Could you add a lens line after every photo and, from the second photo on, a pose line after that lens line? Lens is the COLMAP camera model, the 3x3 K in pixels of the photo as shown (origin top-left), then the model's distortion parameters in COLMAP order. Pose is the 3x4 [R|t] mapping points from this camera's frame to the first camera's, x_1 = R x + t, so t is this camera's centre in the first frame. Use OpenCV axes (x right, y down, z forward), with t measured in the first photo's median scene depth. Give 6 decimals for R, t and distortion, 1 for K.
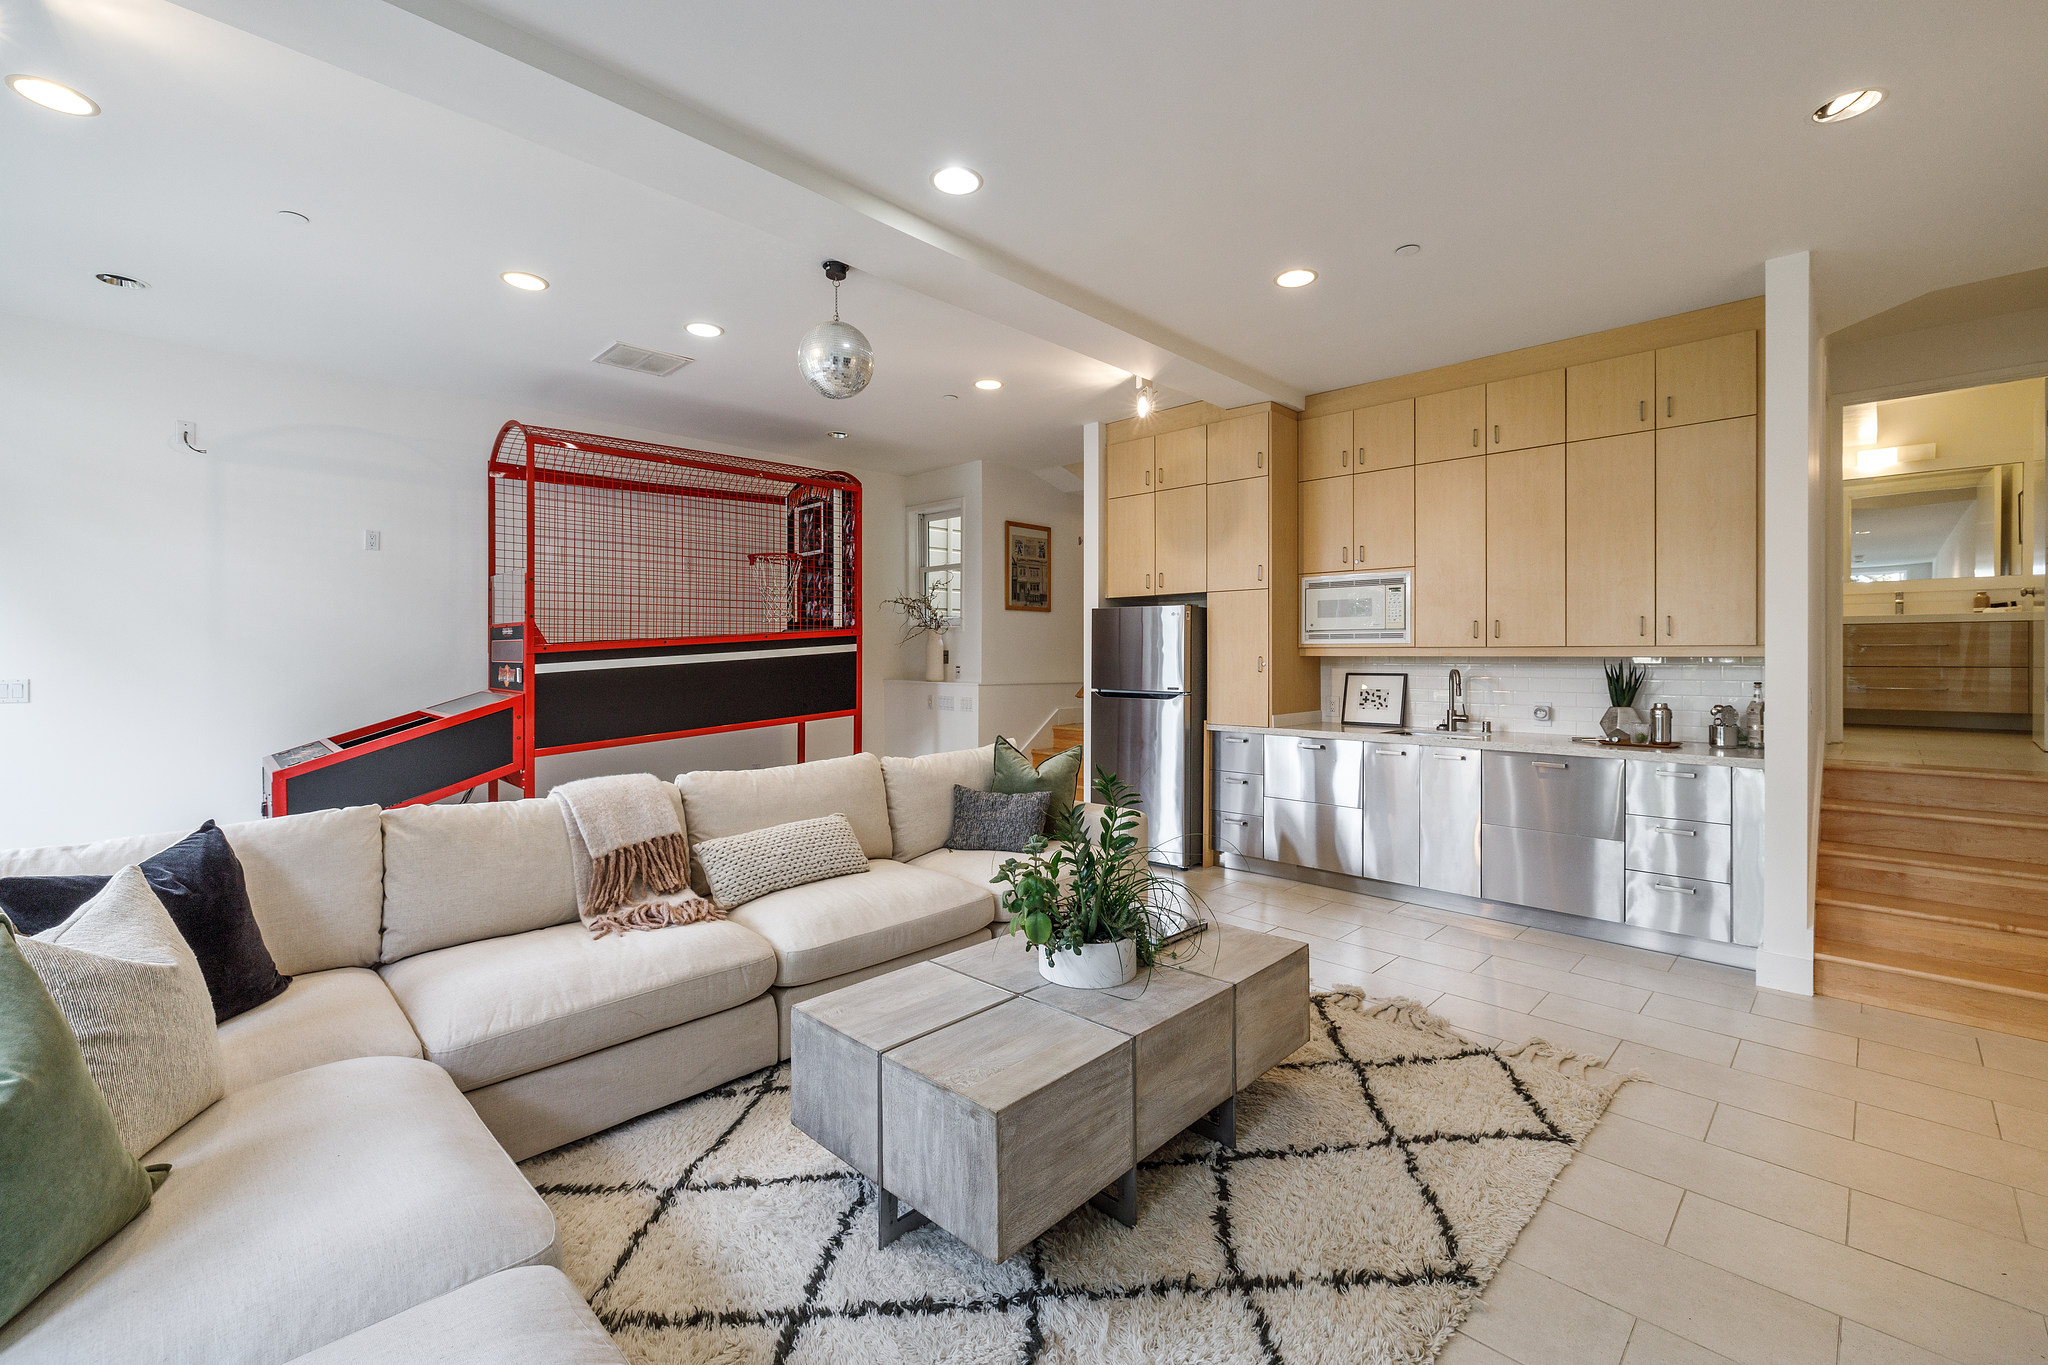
lens RADIAL K [[872.9, 0, 1033.1], [0, 872.9, 650.3], [0, 0, 1]] dist [0.000445, 0.001652]
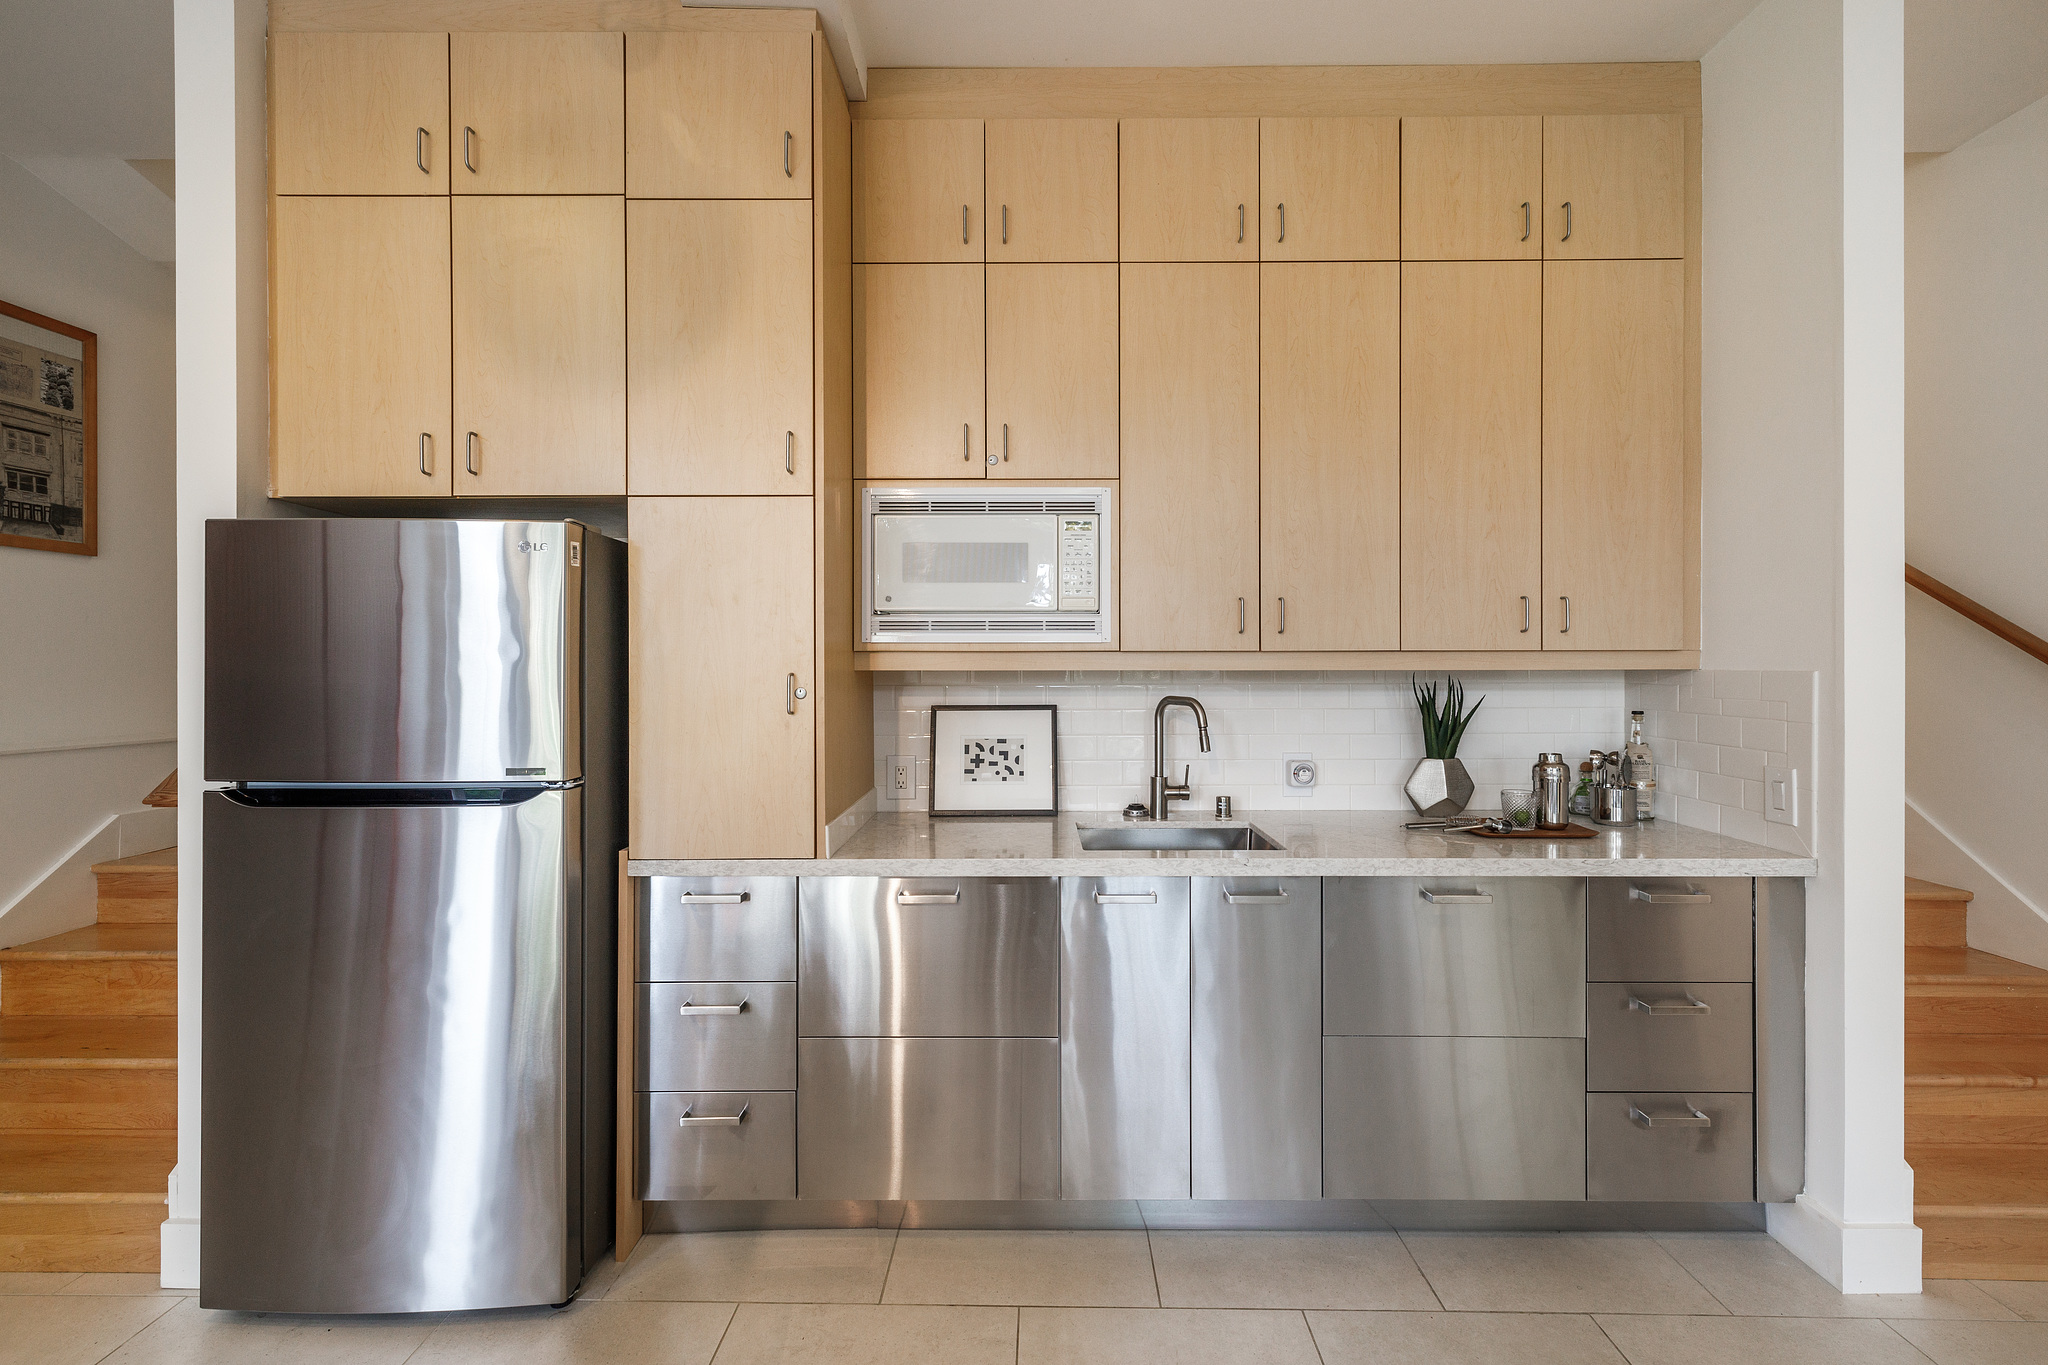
lens RADIAL K [[872.9, 0, 1021.1], [0, 872.9, 664.9], [0, 0, 1]] dist [0.000445, 0.001652]
pose [[0.723562, -0.005428, 0.690238, 0.069491], [-0.001718, 0.999952, 0.009665, -0.000600], [-0.690257, -0.008179, 0.723518, 0.640358]]
